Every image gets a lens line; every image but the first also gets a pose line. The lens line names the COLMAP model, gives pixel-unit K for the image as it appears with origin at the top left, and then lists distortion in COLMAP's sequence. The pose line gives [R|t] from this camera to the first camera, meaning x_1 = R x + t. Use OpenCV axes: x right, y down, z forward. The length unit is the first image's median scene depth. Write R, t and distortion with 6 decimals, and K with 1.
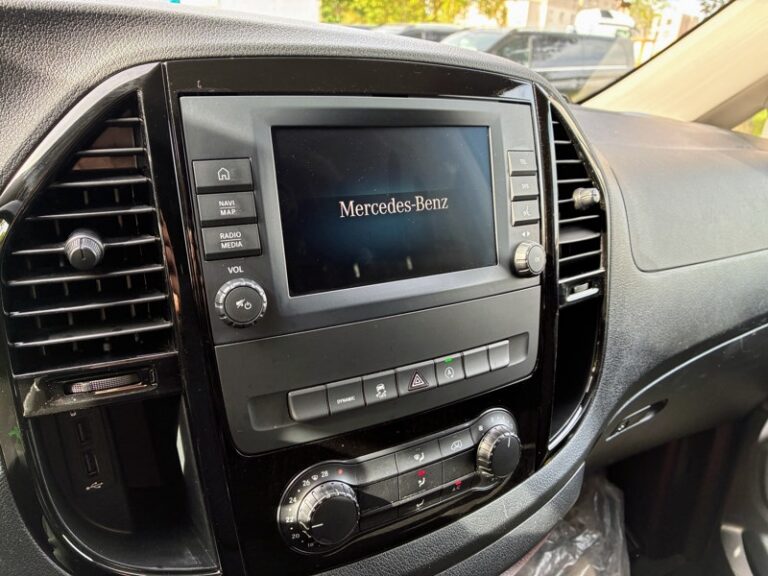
lens RADIAL K [[586.3, 0, 384.0], [0, 586.3, 288.0], [0, 0, 1]] dist [0.008236, -0.001082]
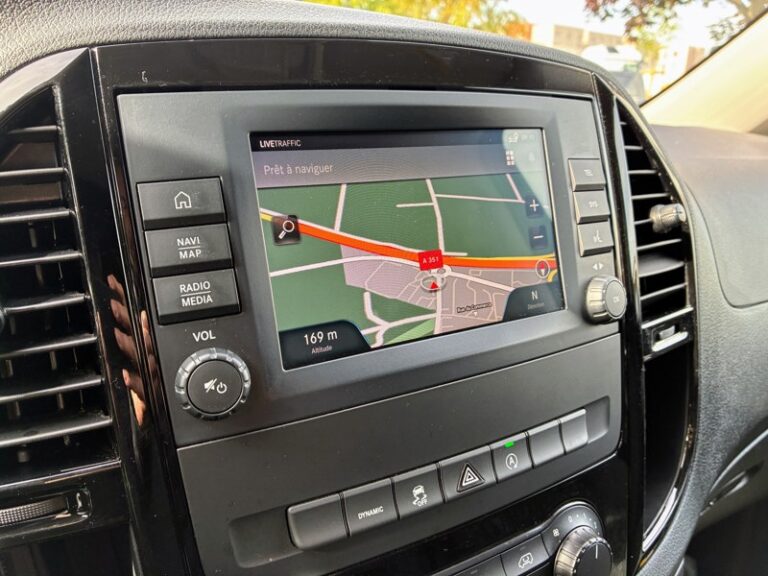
lens RADIAL K [[586.3, 0, 384.0], [0, 586.3, 288.0], [0, 0, 1]] dist [0.008236, -0.001082]
pose [[0.998422, -0.047385, -0.030141, -0.014877], [0.044987, 0.996109, -0.075784, -0.022714], [0.033615, 0.074309, 0.996669, 0.277175]]
